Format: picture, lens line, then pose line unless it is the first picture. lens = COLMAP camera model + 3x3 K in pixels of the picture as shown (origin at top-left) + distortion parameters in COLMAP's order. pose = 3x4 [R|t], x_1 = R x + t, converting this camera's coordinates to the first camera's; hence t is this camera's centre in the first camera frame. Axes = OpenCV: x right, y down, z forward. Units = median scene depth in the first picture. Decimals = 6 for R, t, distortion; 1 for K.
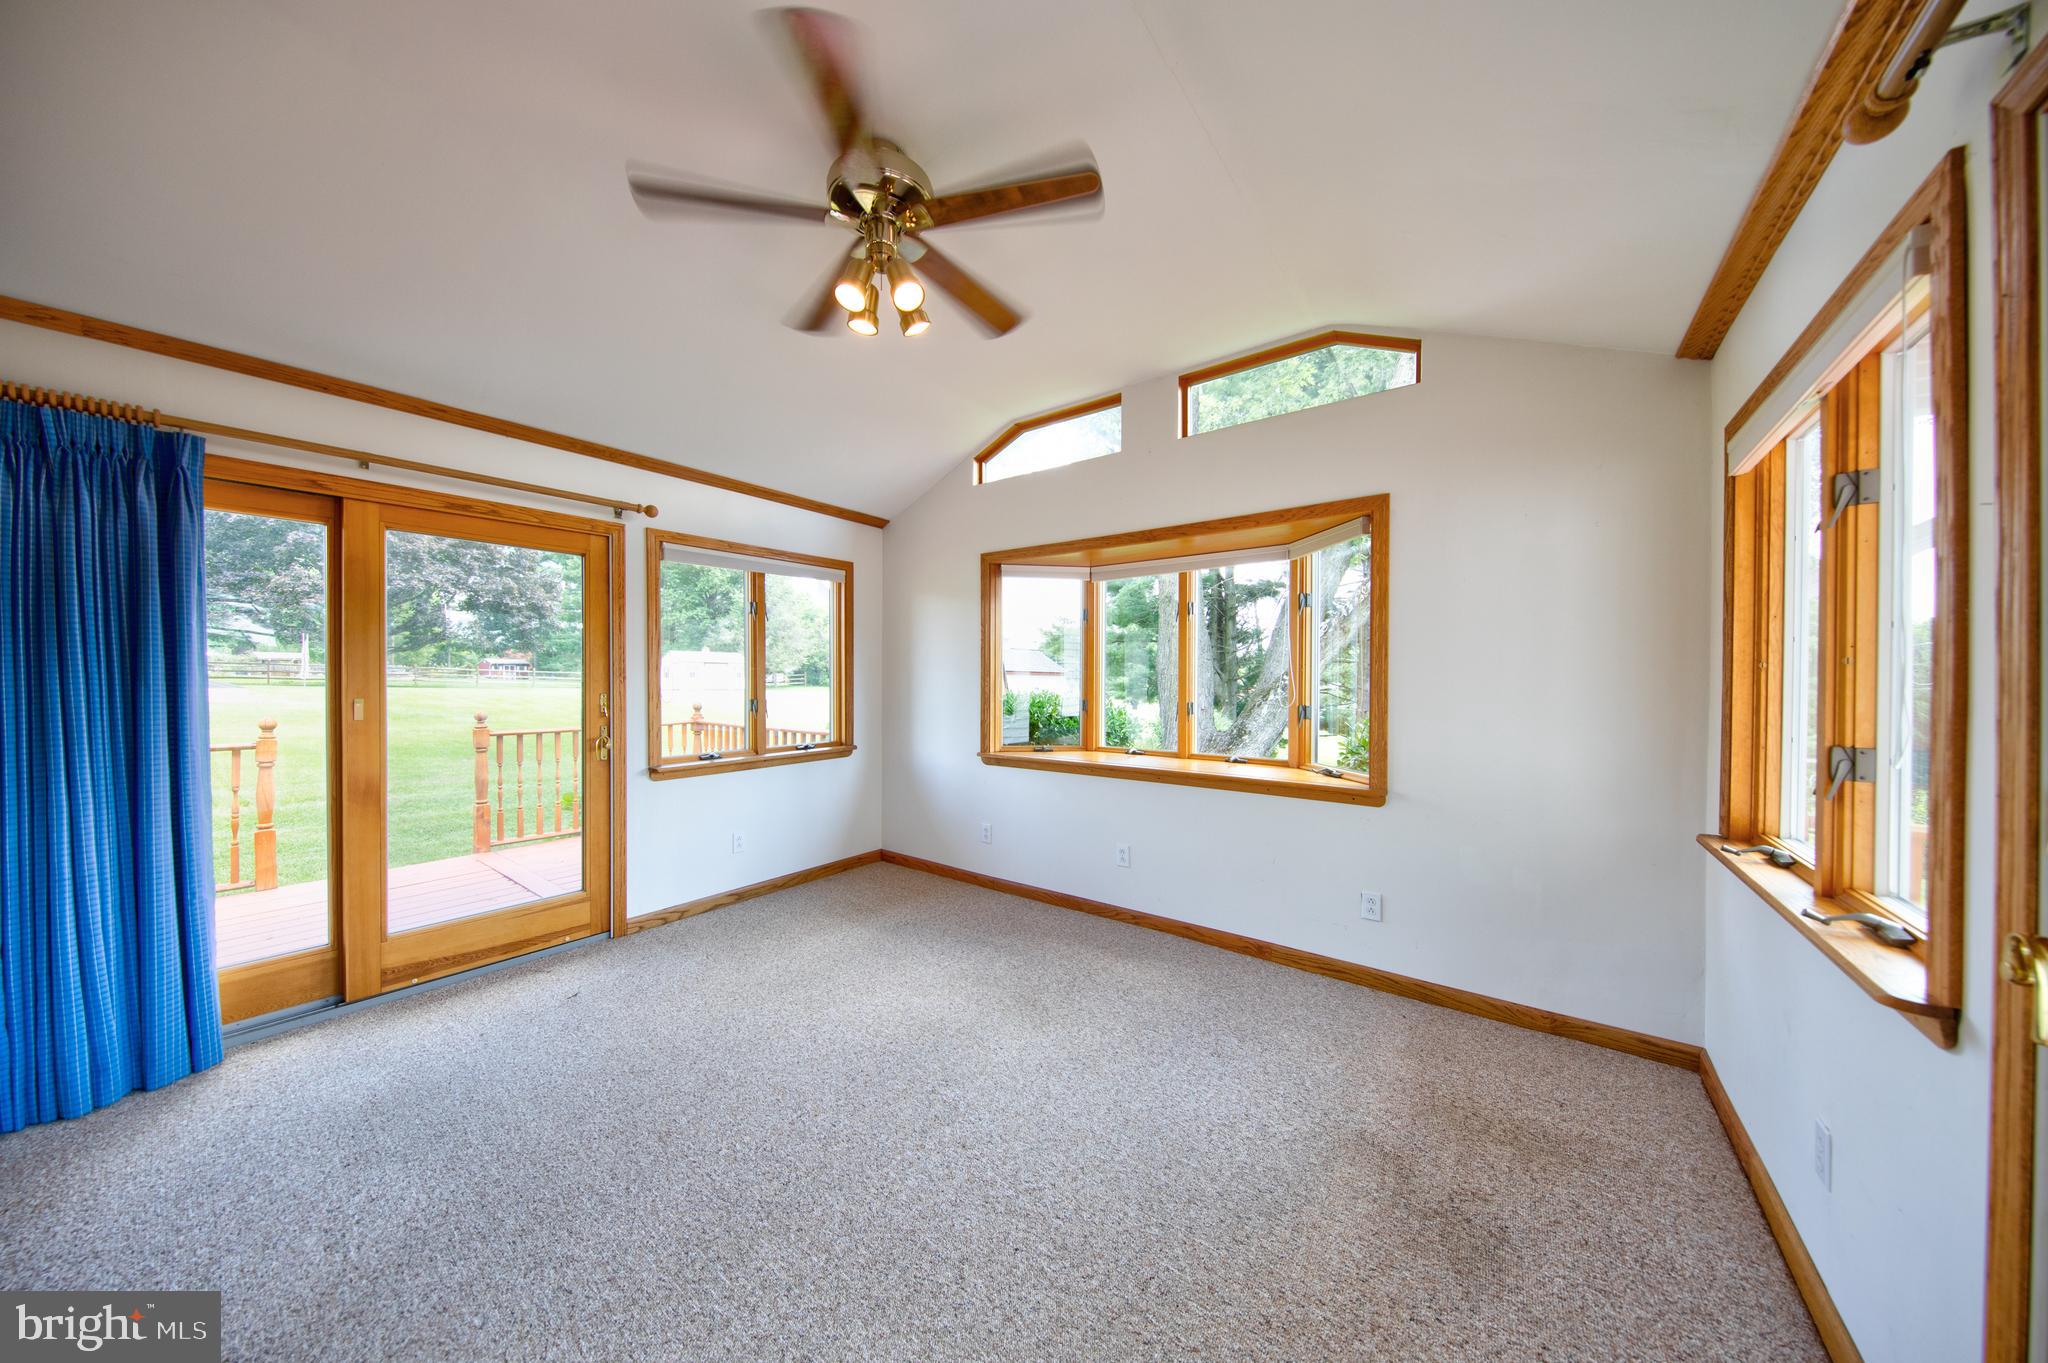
lens RADIAL K [[648.2, 0, 954.9], [0, 648.2, 676.3], [0, 0, 1]] dist [-0.003641, -0.001552]
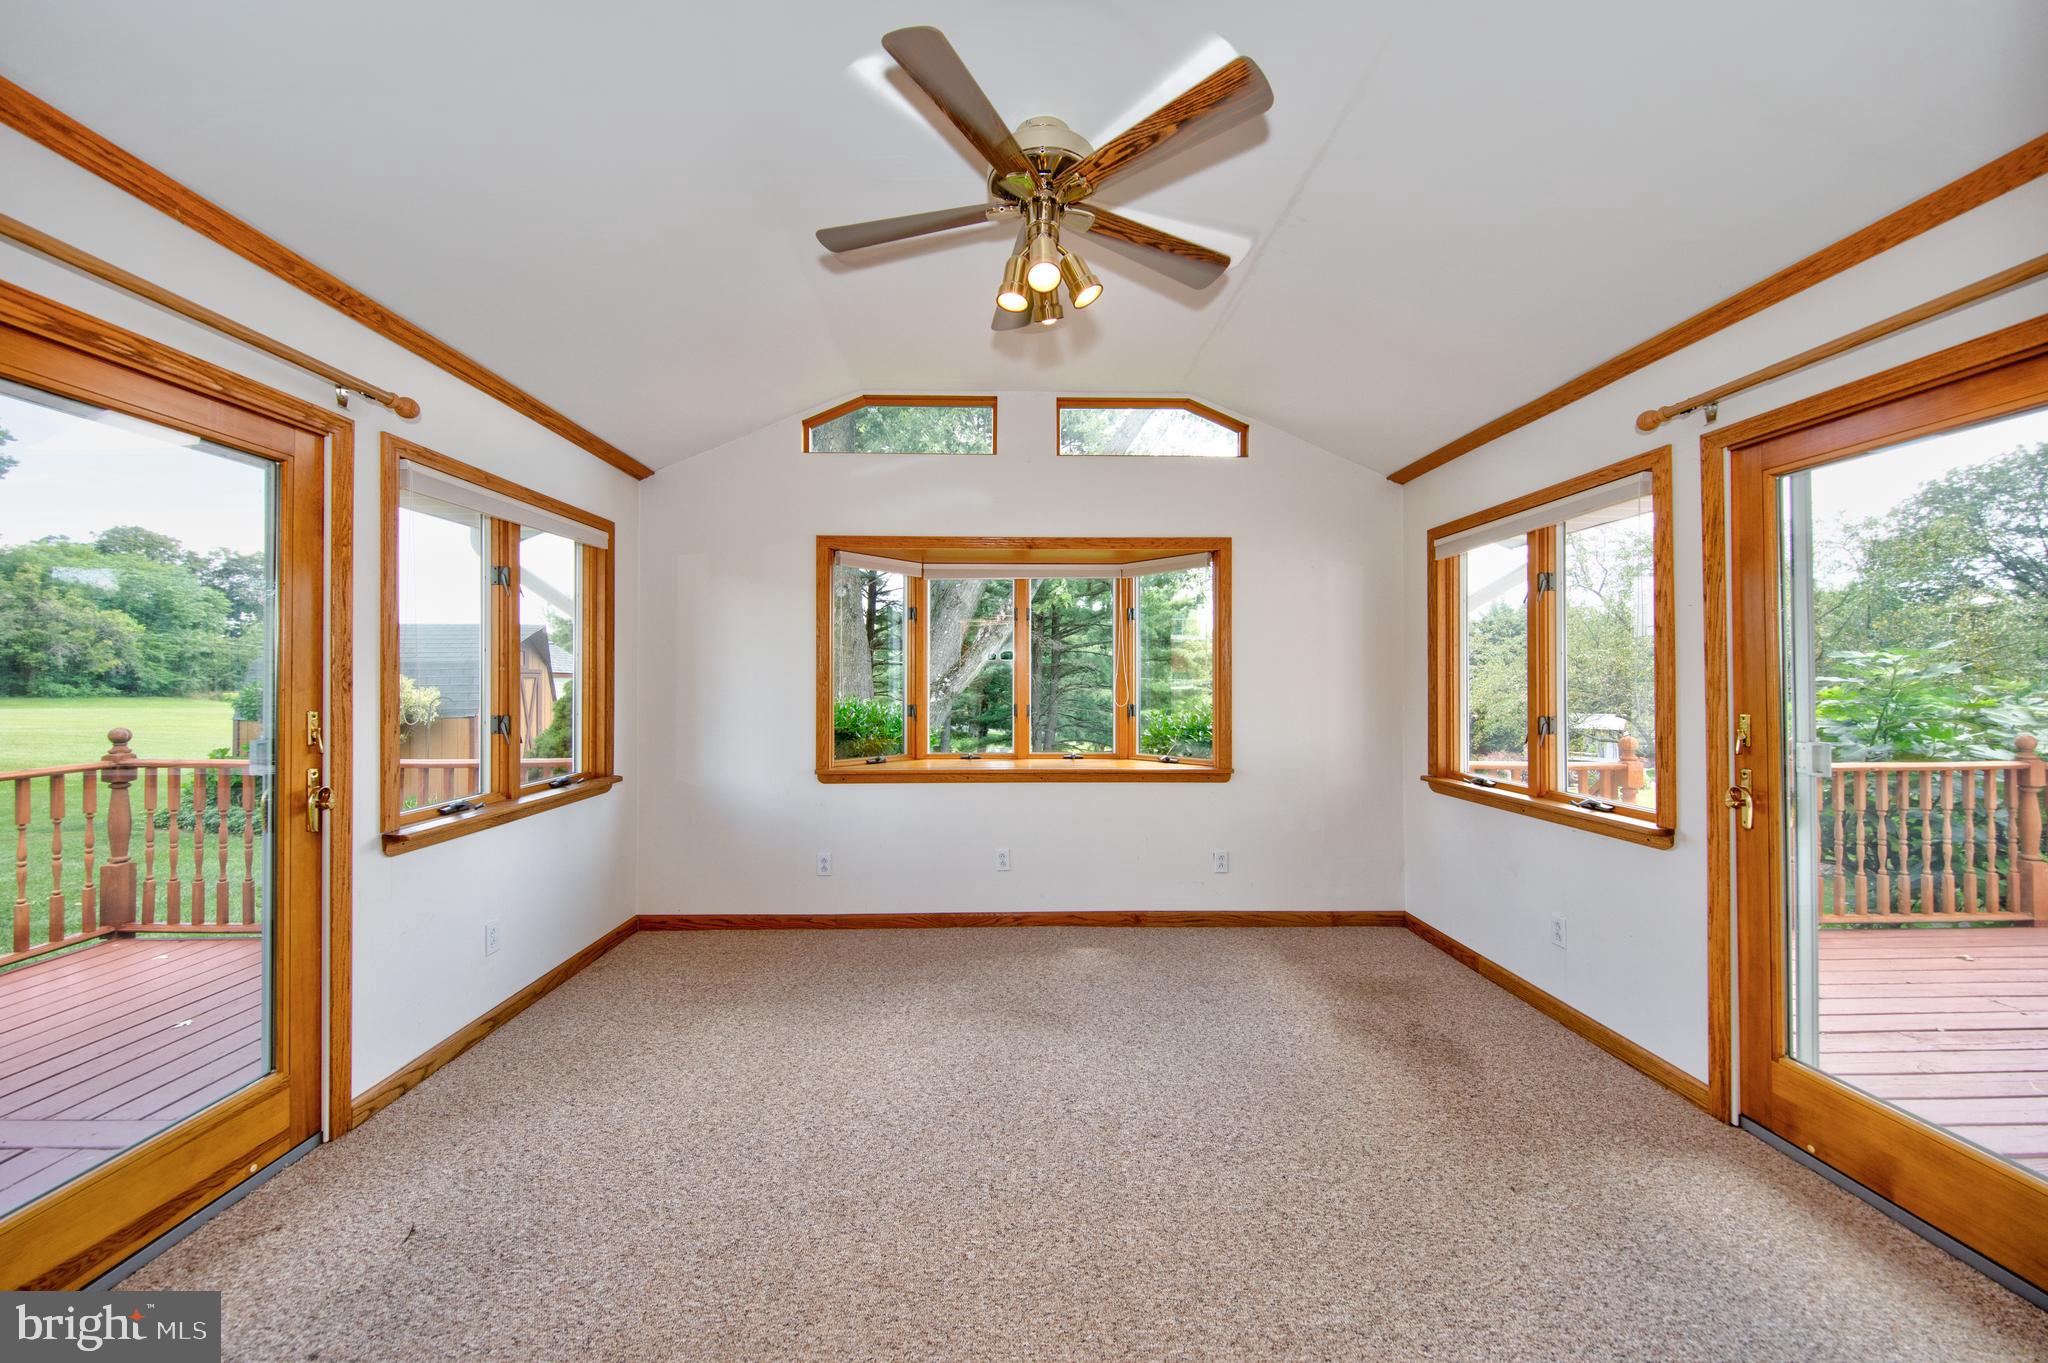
lens RADIAL K [[752.0, 0, 994.3], [0, 752.0, 670.0], [0, 0, 1]] dist [-0.000514, -0.000849]
pose [[0.770908, 0.007190, 0.636906, -0.492788], [0.000203, 0.999933, -0.011534, -0.001630], [-0.636947, 0.009021, 0.770855, 0.116487]]
